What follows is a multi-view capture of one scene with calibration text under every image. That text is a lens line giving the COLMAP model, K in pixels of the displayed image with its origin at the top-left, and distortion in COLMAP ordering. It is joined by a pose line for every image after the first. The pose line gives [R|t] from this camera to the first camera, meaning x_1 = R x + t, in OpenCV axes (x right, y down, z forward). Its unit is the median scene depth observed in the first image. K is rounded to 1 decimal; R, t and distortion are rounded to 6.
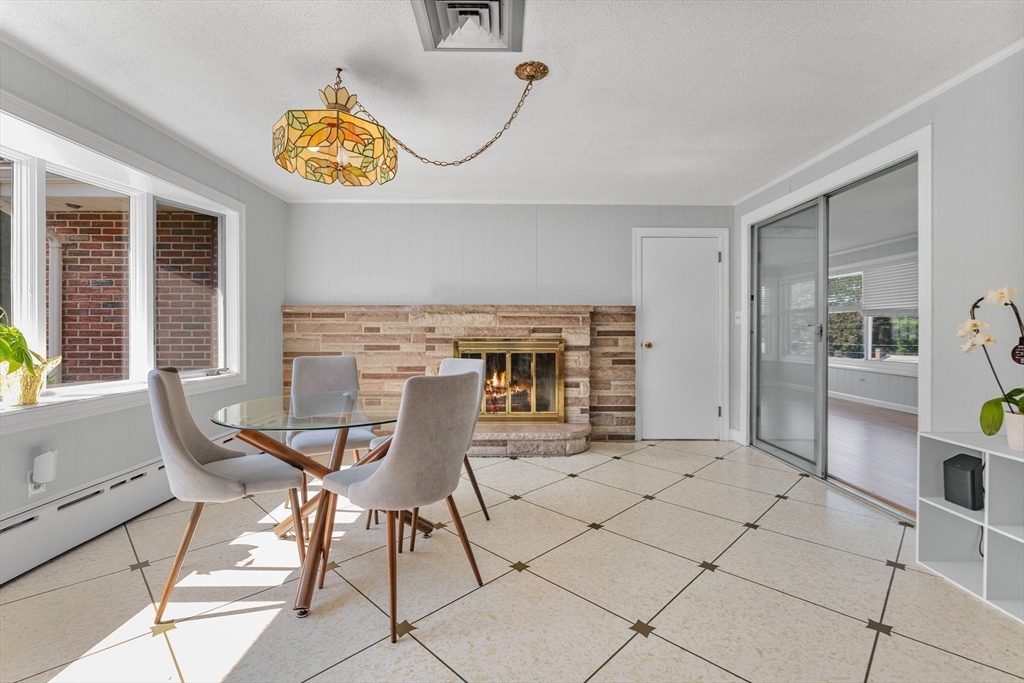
lens RADIAL K [[454.1, 0, 510.5], [0, 454.1, 332.3], [0, 0, 1]] dist [-0.001799, 0.000135]
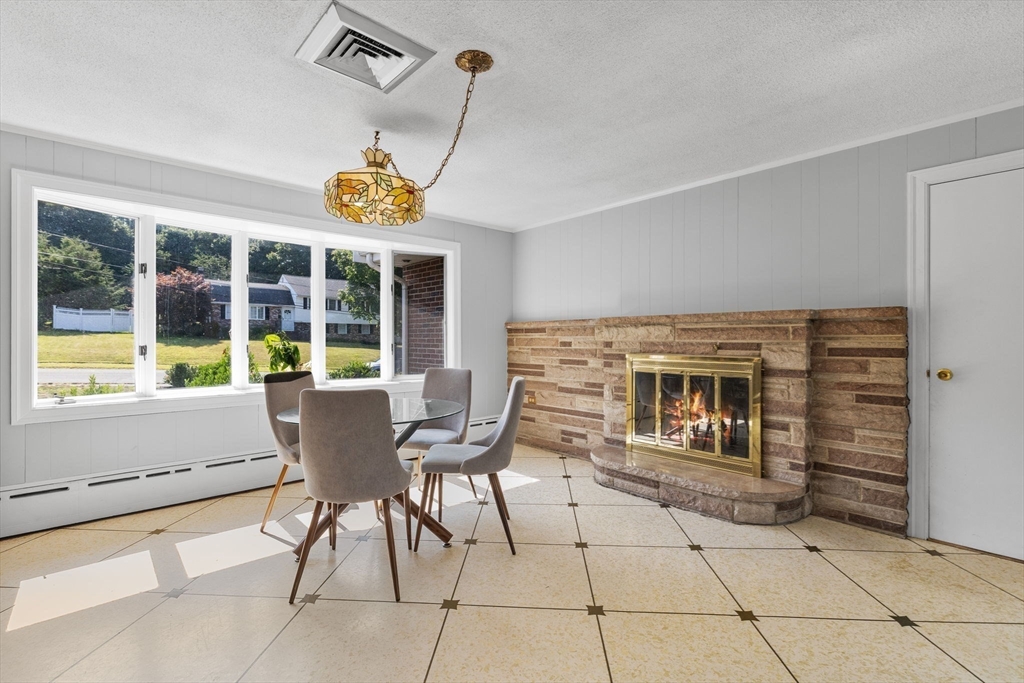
lens RADIAL K [[464.1, 0, 512.0], [0, 464.1, 341.5], [0, 0, 1]] dist [-0.002772, -0.000017]
pose [[0.660241, 0.002331, -0.751050, 0.399910], [-0.003548, 0.999994, -0.000015, -0.011028], [0.751046, 0.002674, 0.660245, 0.228990]]
